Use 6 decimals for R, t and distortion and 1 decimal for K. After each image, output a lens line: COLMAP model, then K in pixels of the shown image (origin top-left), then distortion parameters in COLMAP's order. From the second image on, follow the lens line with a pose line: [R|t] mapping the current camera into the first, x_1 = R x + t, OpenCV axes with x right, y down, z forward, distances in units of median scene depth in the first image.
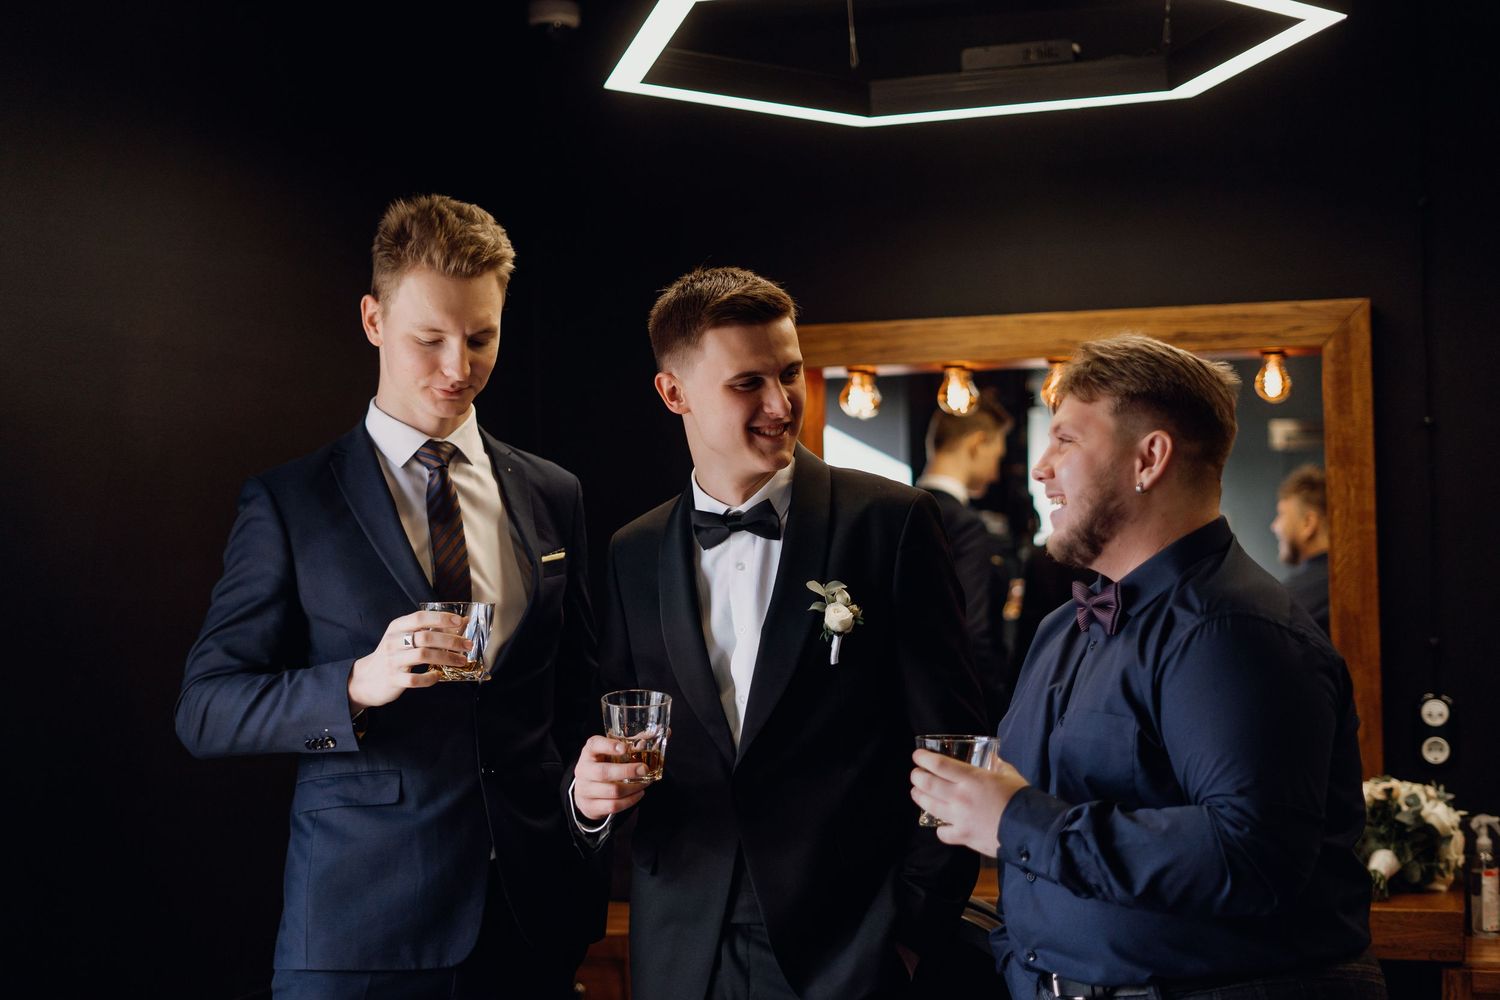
lens RADIAL K [[2314.3, 0, 750.0], [0, 2314.3, 500.0], [0, 0, 1]] dist [-0.027356, 0.013110]
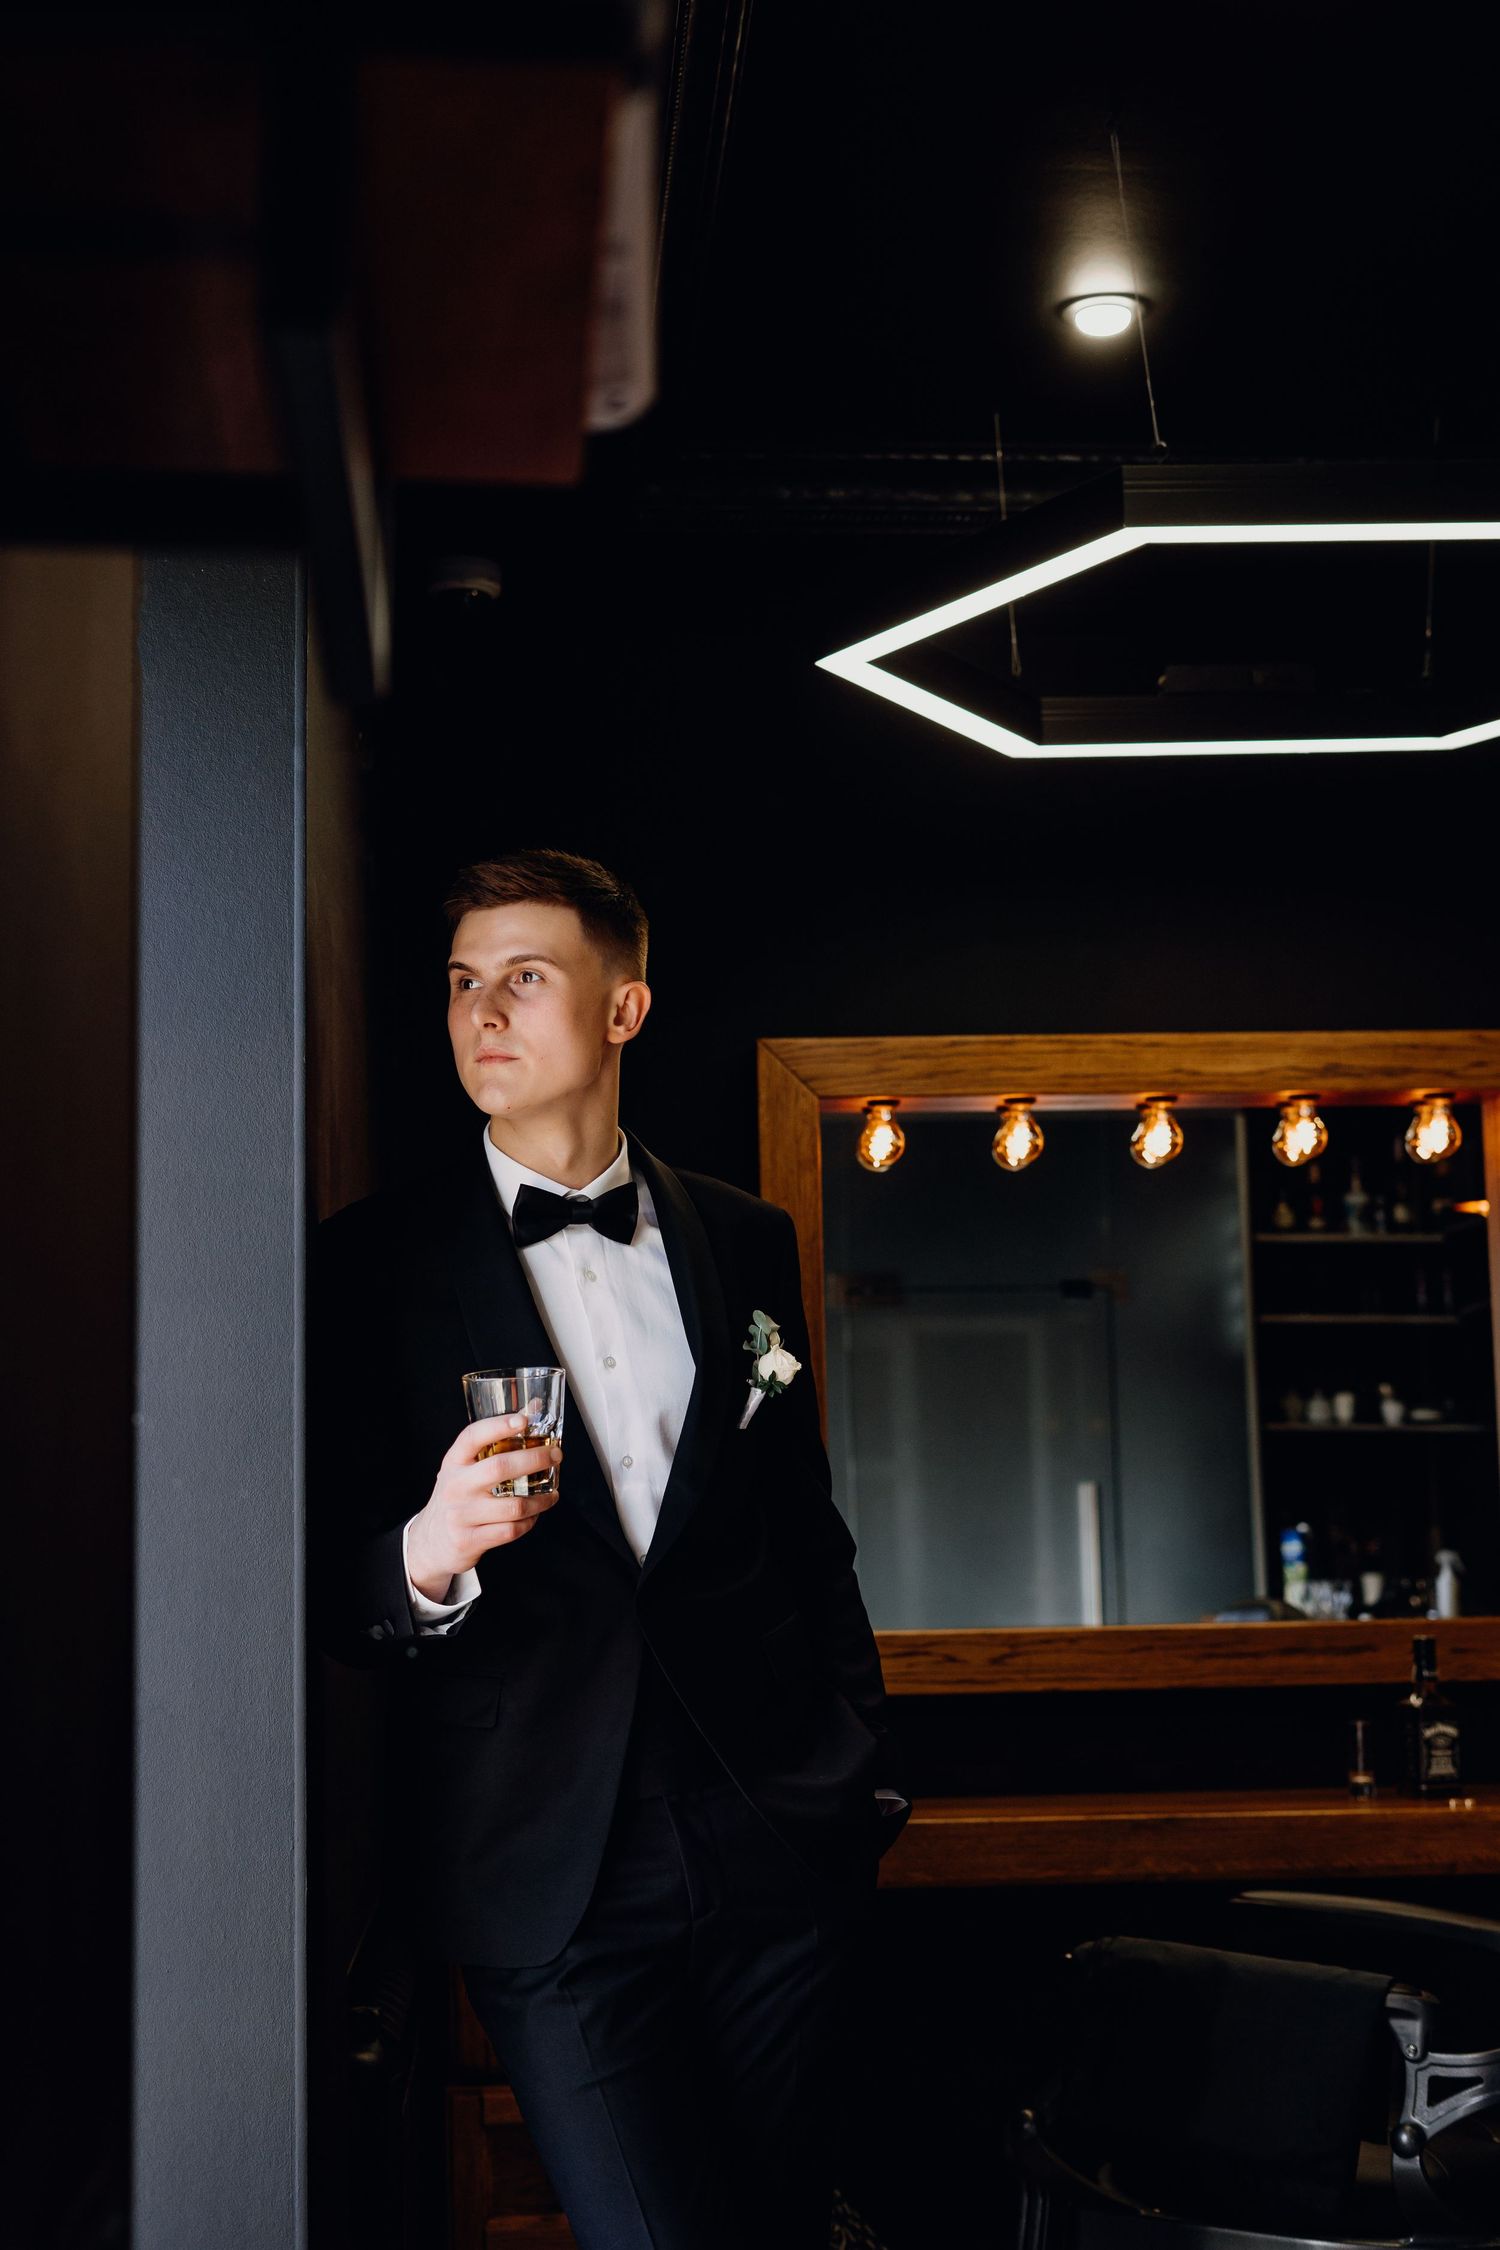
lens RADIAL K [[3471.4, 0, 750.0], [0, 3471.4, 1125.0], [0, 0, 1]] dist [-0.027356, 0.013110]
pose [[0.933955, 0.042945, 0.354802, -0.417280], [-0.006698, 0.994683, -0.102765, 0.069211], [-0.357329, 0.093601, 0.929276, 0.012766]]
